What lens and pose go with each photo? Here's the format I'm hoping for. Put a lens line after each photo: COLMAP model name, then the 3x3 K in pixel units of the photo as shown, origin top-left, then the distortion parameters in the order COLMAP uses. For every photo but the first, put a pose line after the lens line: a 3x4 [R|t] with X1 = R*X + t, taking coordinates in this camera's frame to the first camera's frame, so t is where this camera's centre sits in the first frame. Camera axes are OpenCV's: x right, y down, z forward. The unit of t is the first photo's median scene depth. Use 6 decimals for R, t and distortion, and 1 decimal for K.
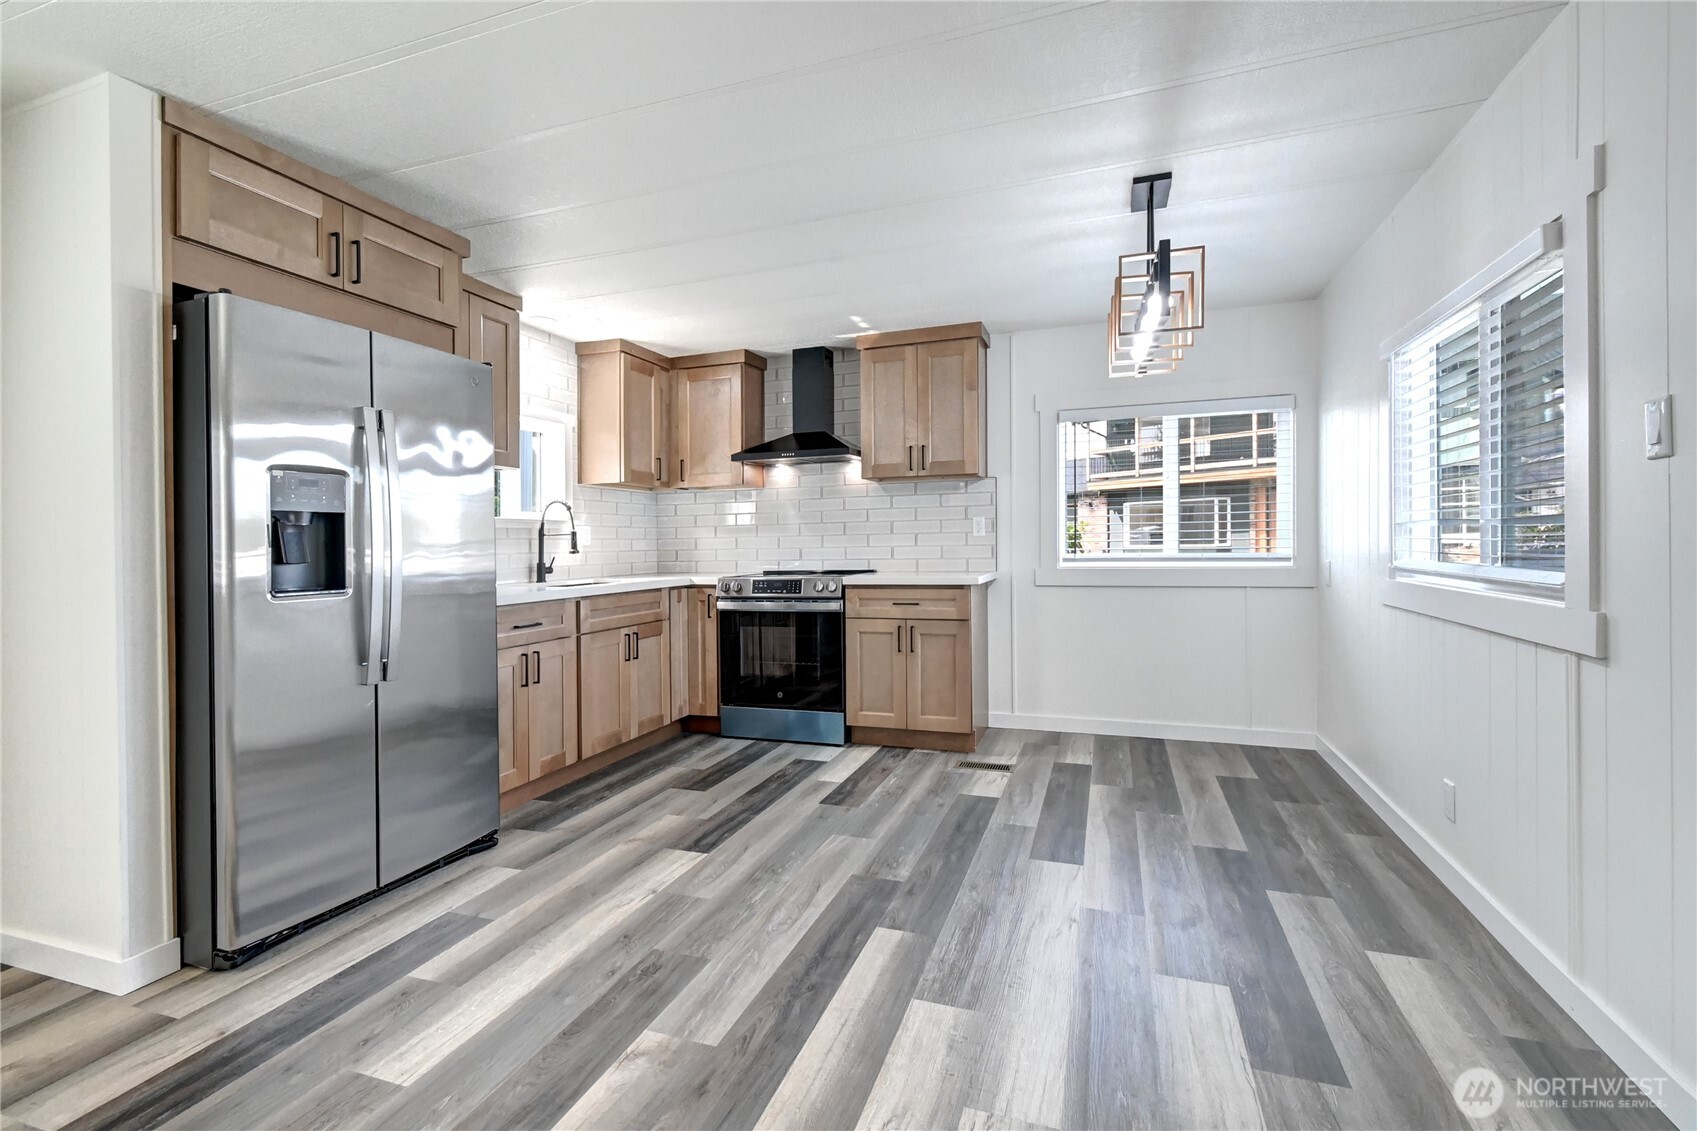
lens RADIAL K [[764.1, 0, 891.1], [0, 764.1, 546.3], [0, 0, 1]] dist [0.005650, -0.001906]
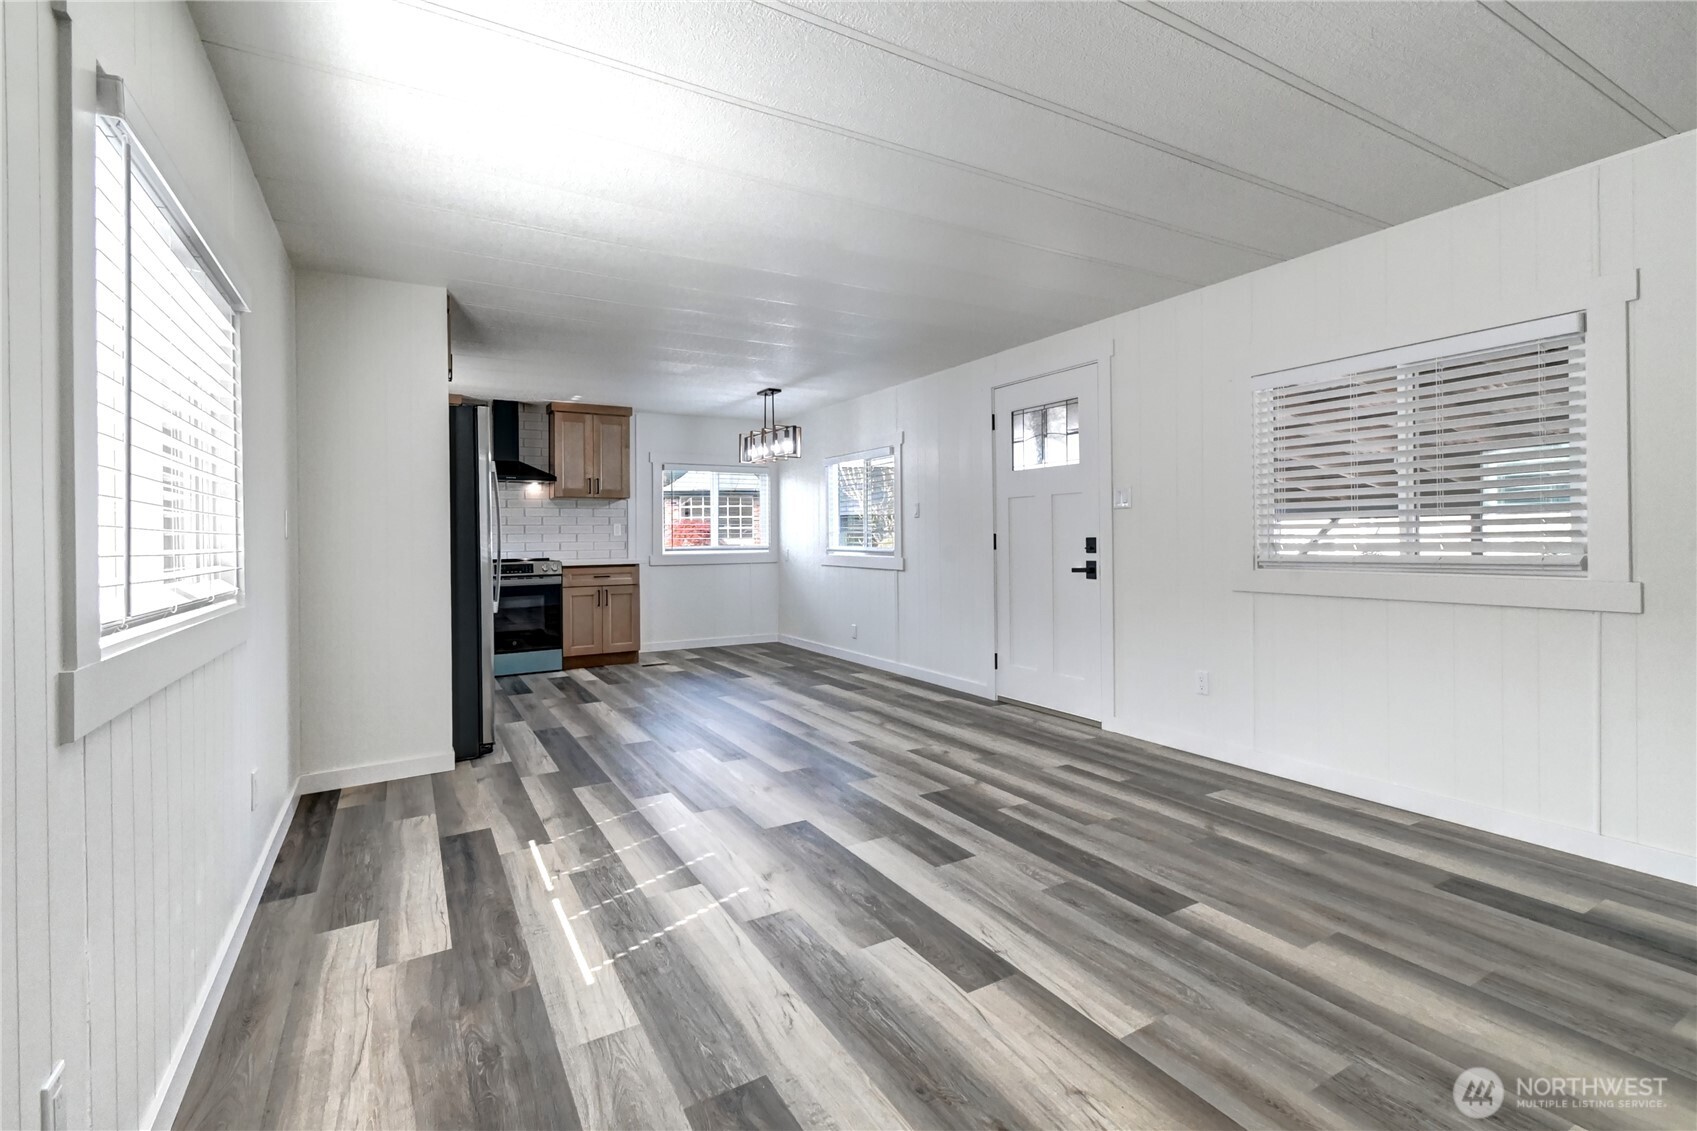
lens RADIAL K [[692.2, 0, 840.3], [0, 692.2, 539.5], [0, 0, 1]] dist [-0.006402, -0.000315]
pose [[0.693206, 0.001729, 0.720738, -0.738829], [0.006812, 0.999937, -0.008951, 0.013612], [-0.720708, 0.011114, 0.693150, -0.420230]]
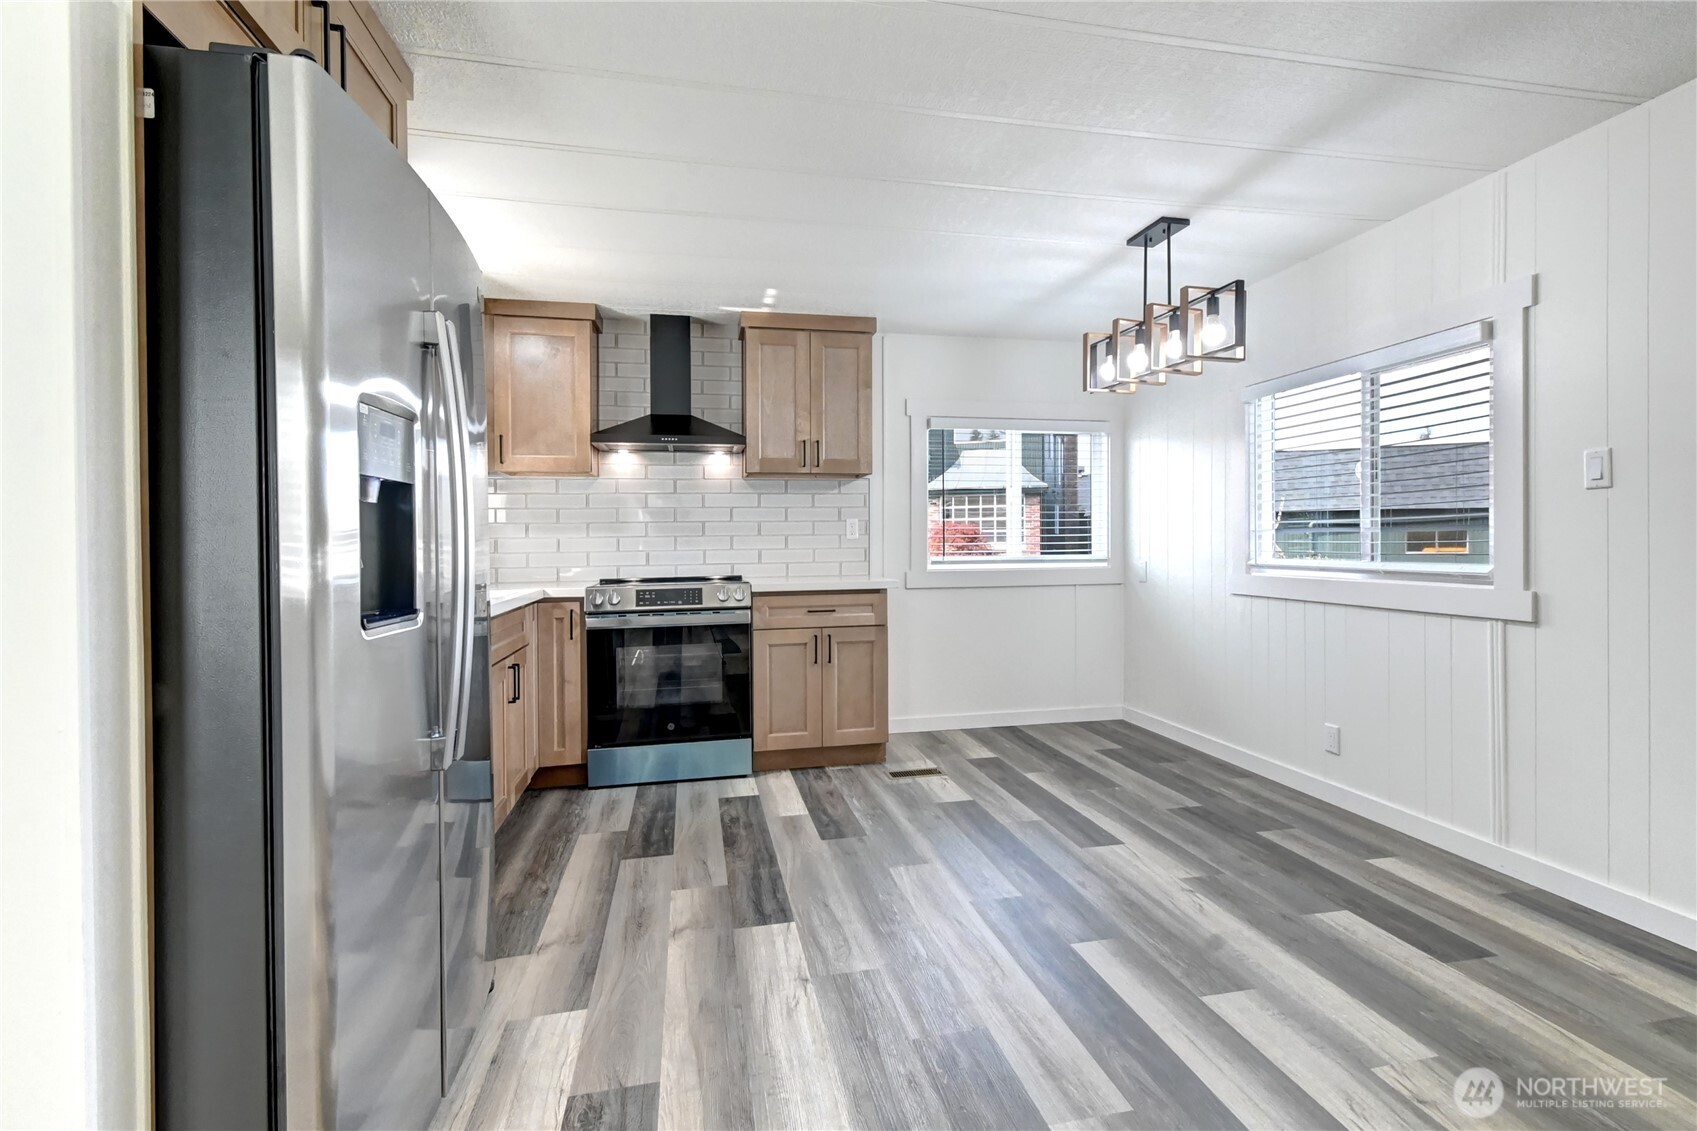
lens RADIAL K [[764.1, 0, 917.6], [0, 764.1, 551.2], [0, 0, 1]] dist [0.005650, -0.001906]
pose [[0.852787, 0.000088, 0.522258, -0.386543], [0.000867, 0.999998, -0.001584, 0.005021], [-0.522258, 0.001803, 0.852786, 0.162367]]
